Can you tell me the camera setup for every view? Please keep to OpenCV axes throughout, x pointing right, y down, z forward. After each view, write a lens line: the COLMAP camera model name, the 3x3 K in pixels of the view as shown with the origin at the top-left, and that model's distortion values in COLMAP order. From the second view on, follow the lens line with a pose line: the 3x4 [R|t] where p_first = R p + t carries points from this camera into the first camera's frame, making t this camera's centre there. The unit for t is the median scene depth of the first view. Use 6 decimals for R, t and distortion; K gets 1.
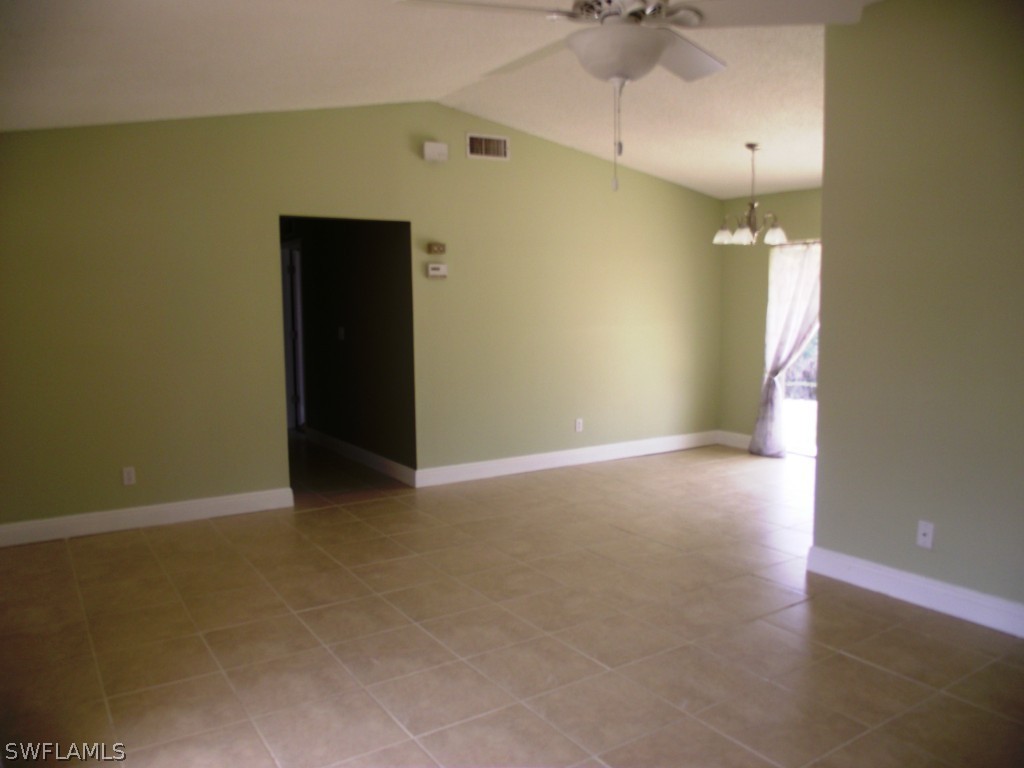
lens RADIAL K [[788.6, 0, 512.0], [0, 788.6, 384.0], [0, 0, 1]] dist [-0.066951, 0.003631]
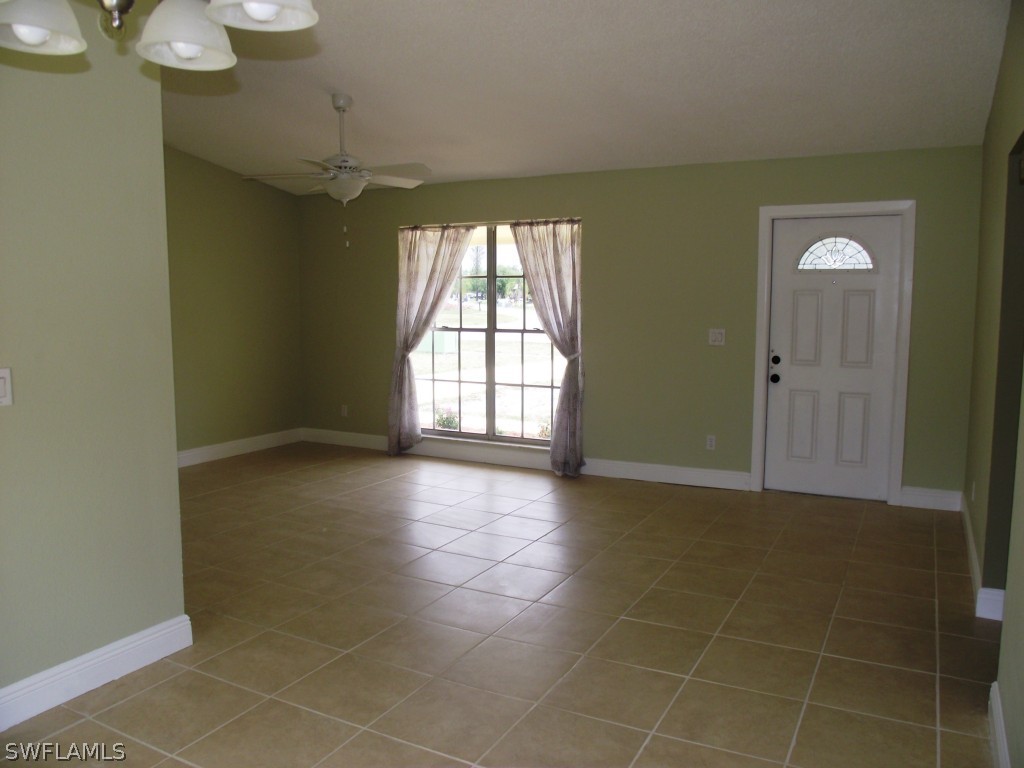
lens RADIAL K [[788.6, 0, 512.0], [0, 788.6, 384.0], [0, 0, 1]] dist [-0.066951, 0.003631]
pose [[-0.875248, 0.062324, -0.479642, 0.319126], [-0.042565, 0.977891, 0.204738, -0.132713], [0.481797, 0.199613, -0.853245, 1.241261]]
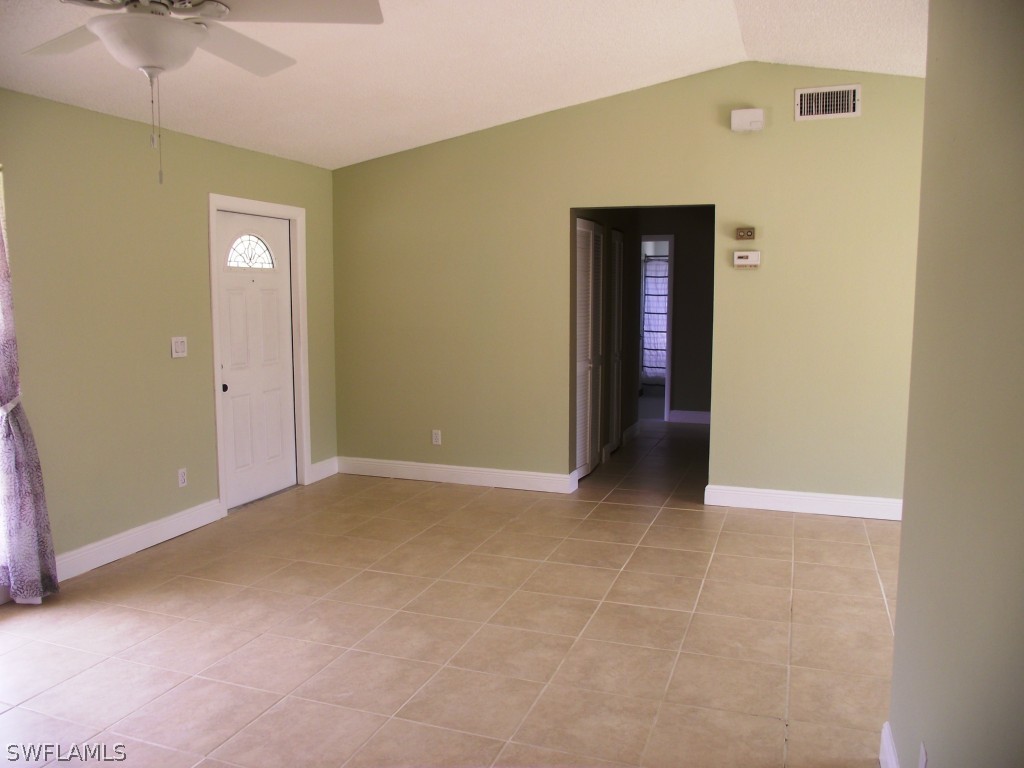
lens RADIAL K [[788.6, 0, 512.0], [0, 788.6, 384.0], [0, 0, 1]] dist [-0.066951, 0.003631]
pose [[0.602458, 0.099297, -0.791950, 0.451785], [-0.088342, 0.994430, 0.057480, -0.036530], [0.793246, 0.035333, 0.607875, 0.292105]]
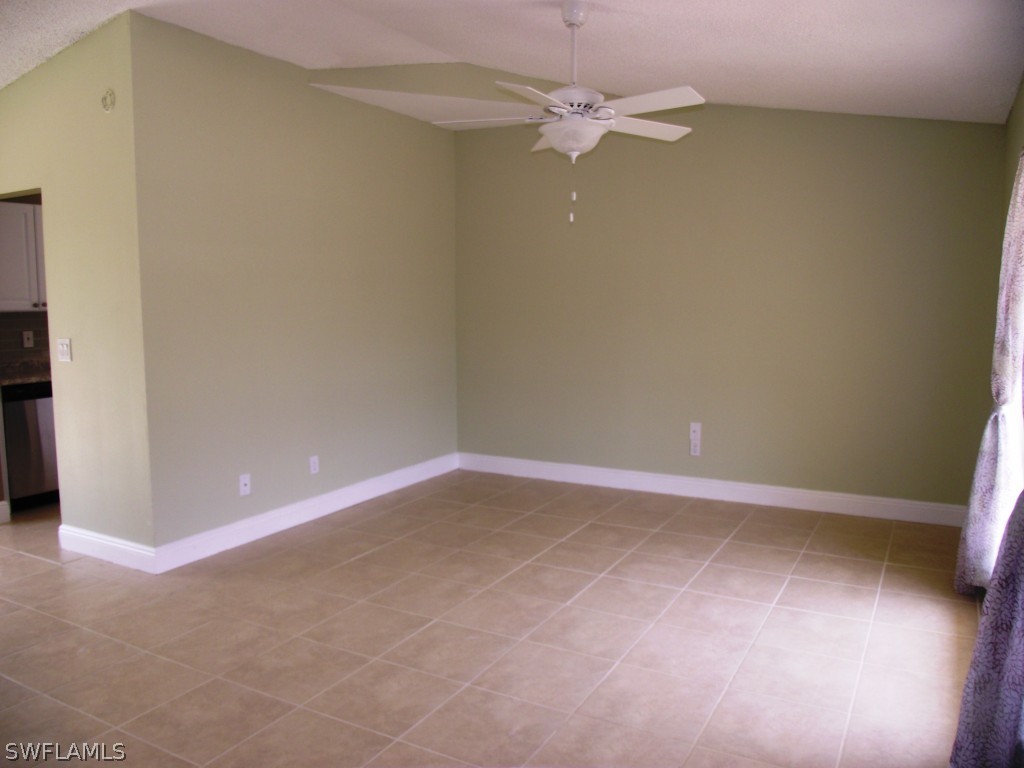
lens RADIAL K [[788.6, 0, 512.0], [0, 788.6, 384.0], [0, 0, 1]] dist [-0.066951, 0.003631]
pose [[-0.471829, -0.086215, 0.877465, -0.465765], [0.098112, 0.983893, 0.149429, -0.067823], [-0.876214, 0.156594, -0.455771, 0.713601]]
